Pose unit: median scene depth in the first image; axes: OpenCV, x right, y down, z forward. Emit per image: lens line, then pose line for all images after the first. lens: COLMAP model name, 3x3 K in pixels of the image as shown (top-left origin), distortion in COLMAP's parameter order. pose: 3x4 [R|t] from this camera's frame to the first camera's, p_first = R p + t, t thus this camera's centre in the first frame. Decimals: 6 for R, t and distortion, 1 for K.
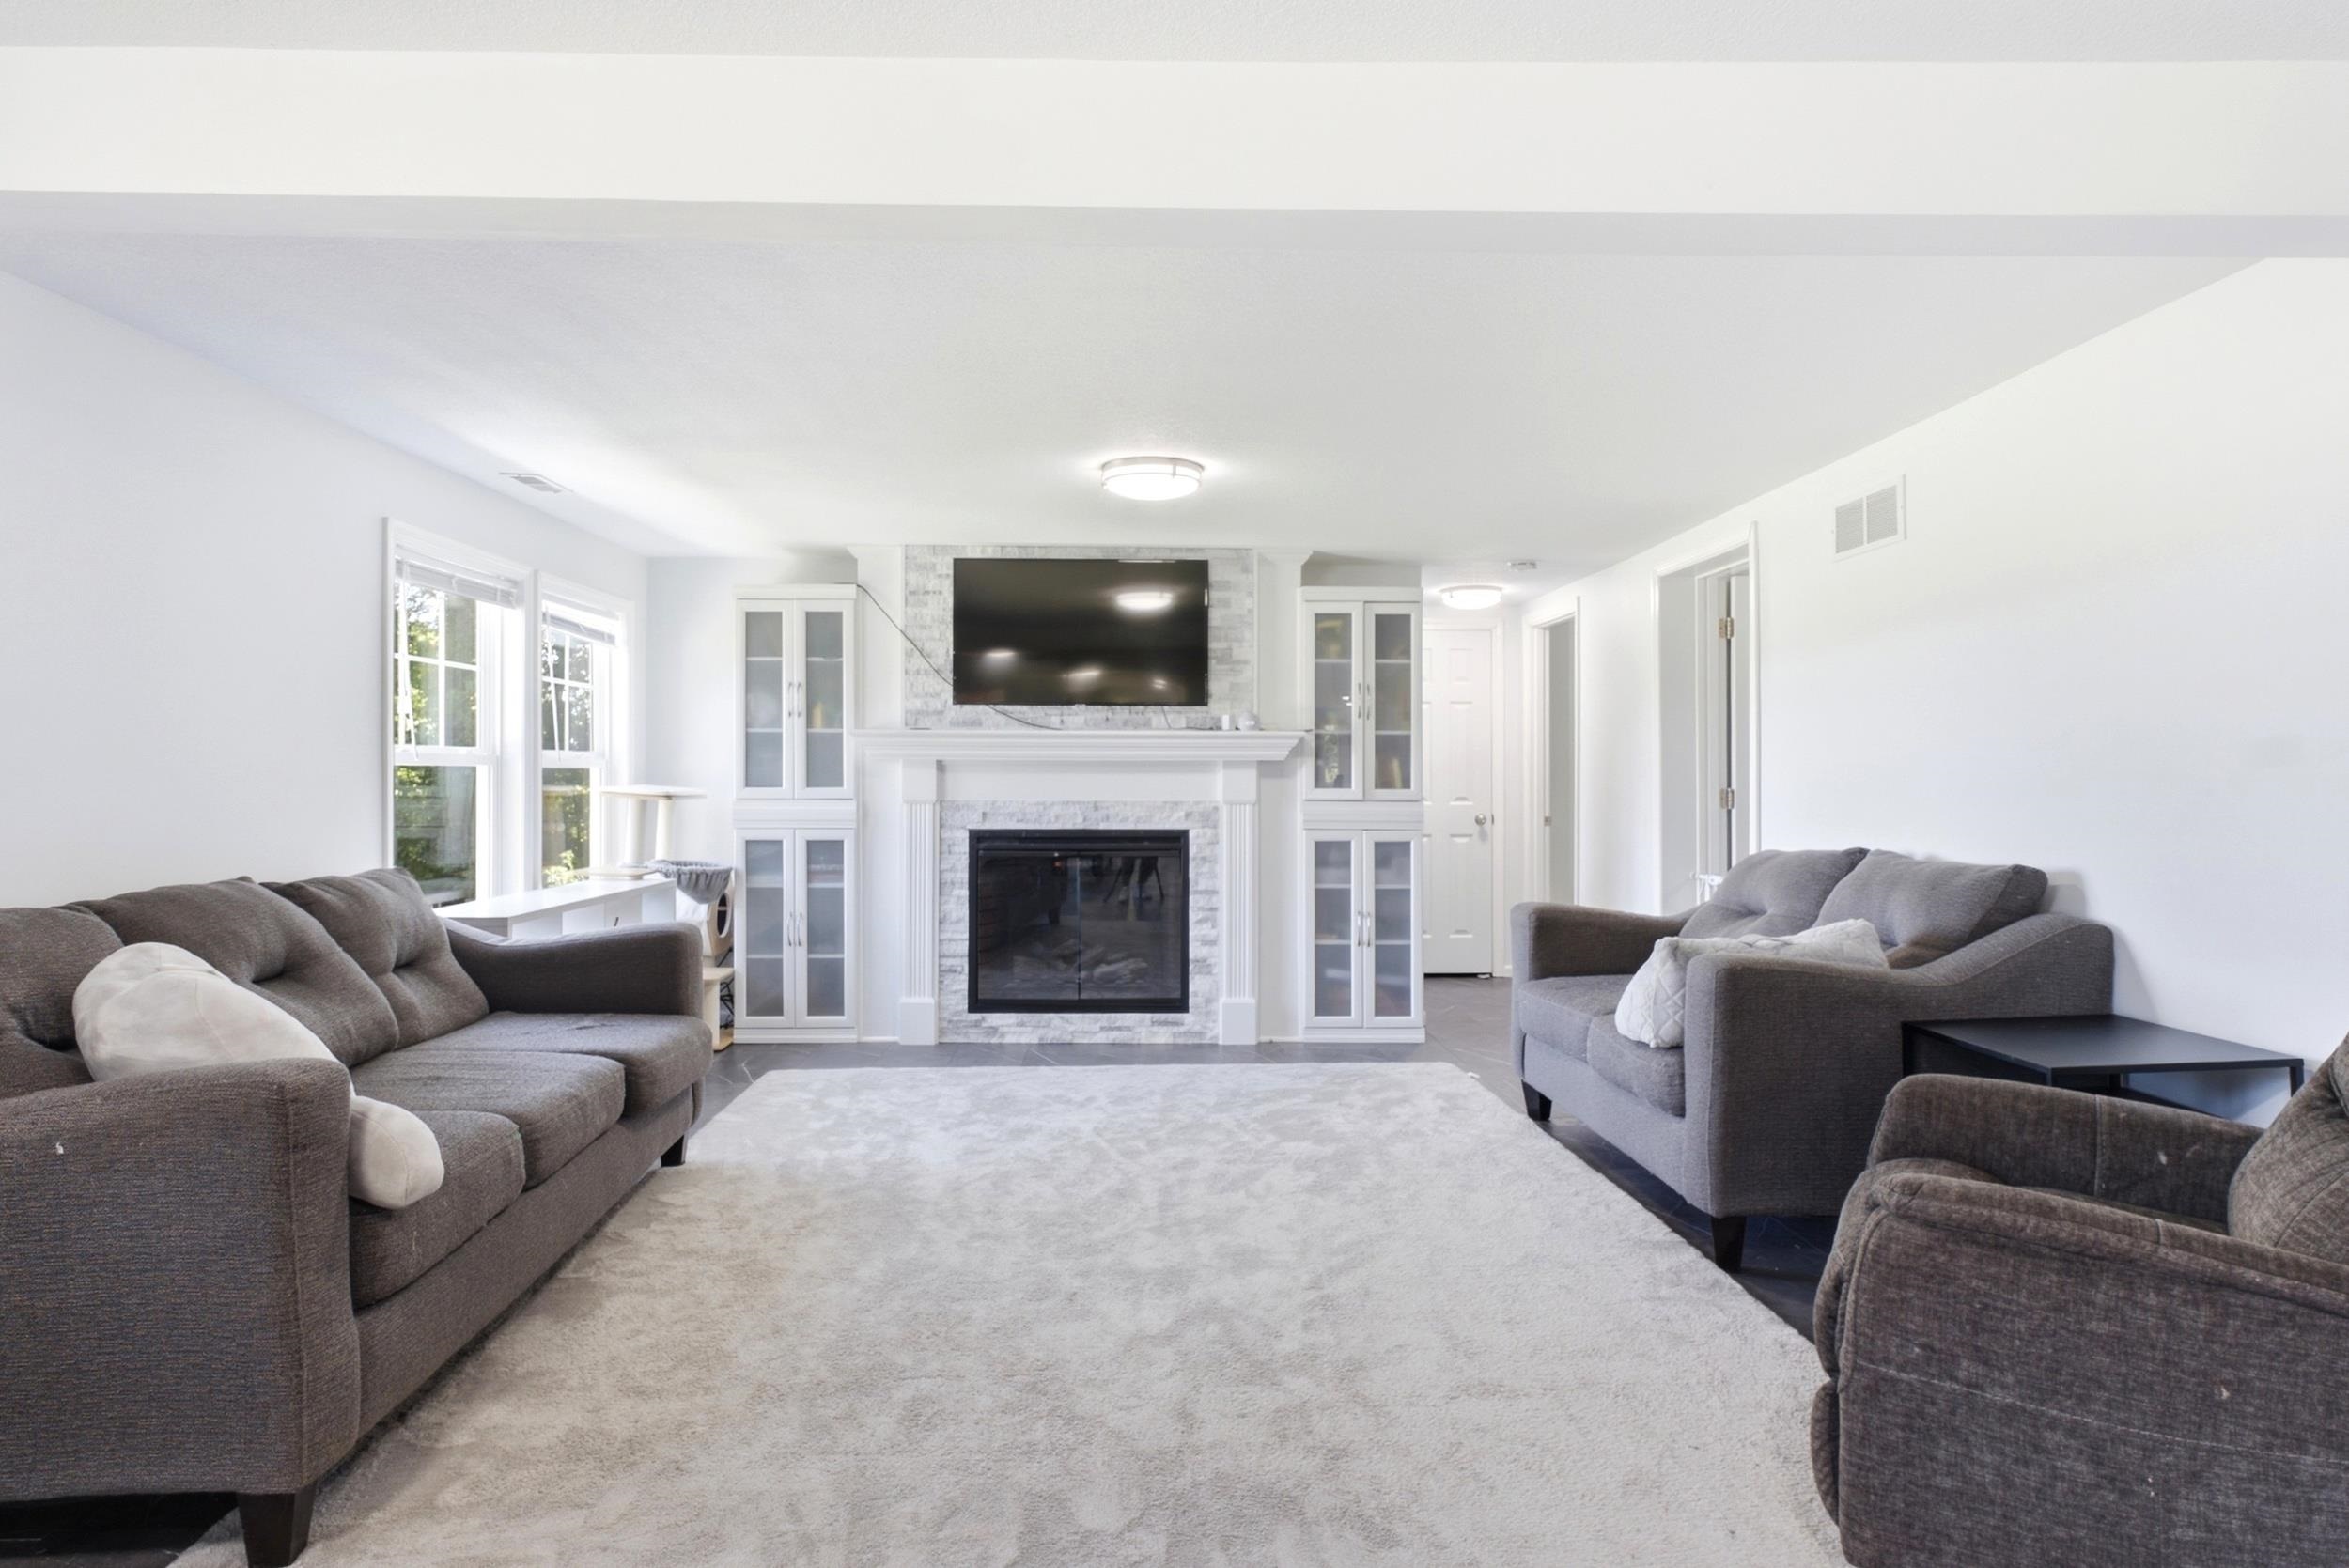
lens RADIAL K [[1325.1, 0, 1188.4], [0, 1325.1, 776.1], [0, 0, 1]] dist [-0.002468, -0.004757]
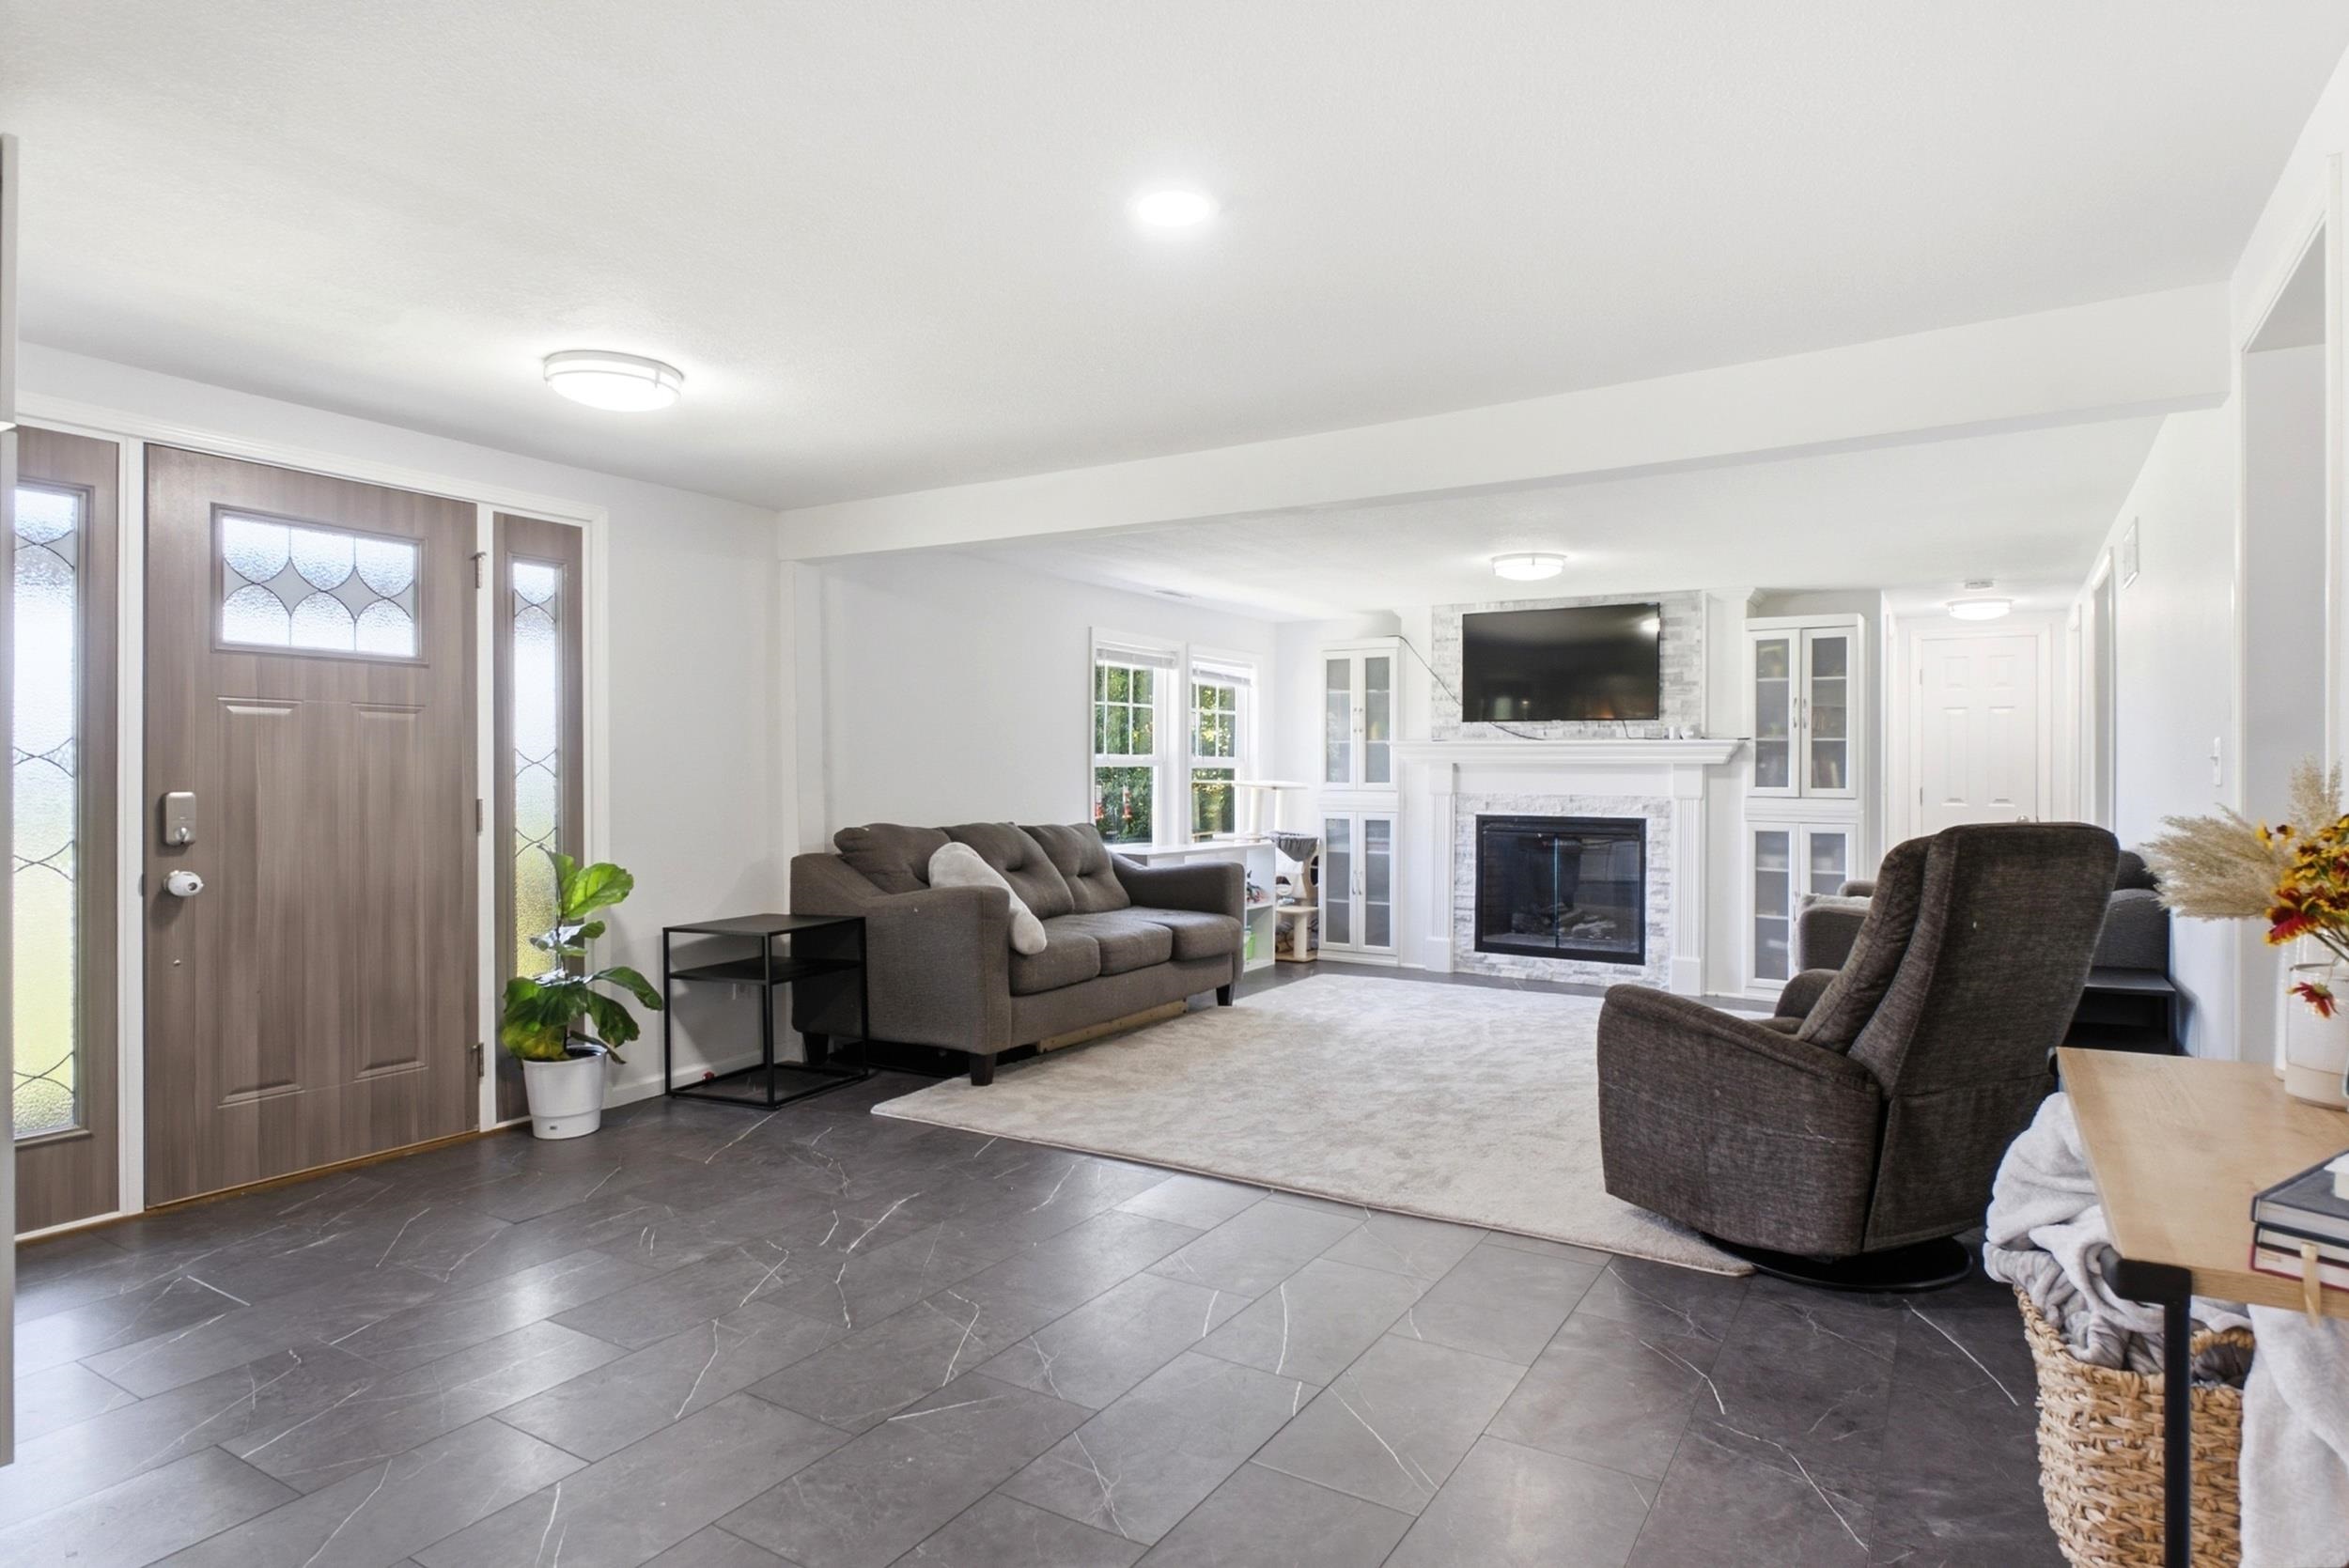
lens RADIAL K [[1325.1, 0, 1169.6], [0, 1325.1, 772.8], [0, 0, 1]] dist [-0.002468, -0.004757]
pose [[0.830826, 0.004432, -0.556514, 0.322985], [-0.006410, 0.999978, -0.001605, 0.001890], [0.556495, 0.004901, 0.830837, -0.286847]]
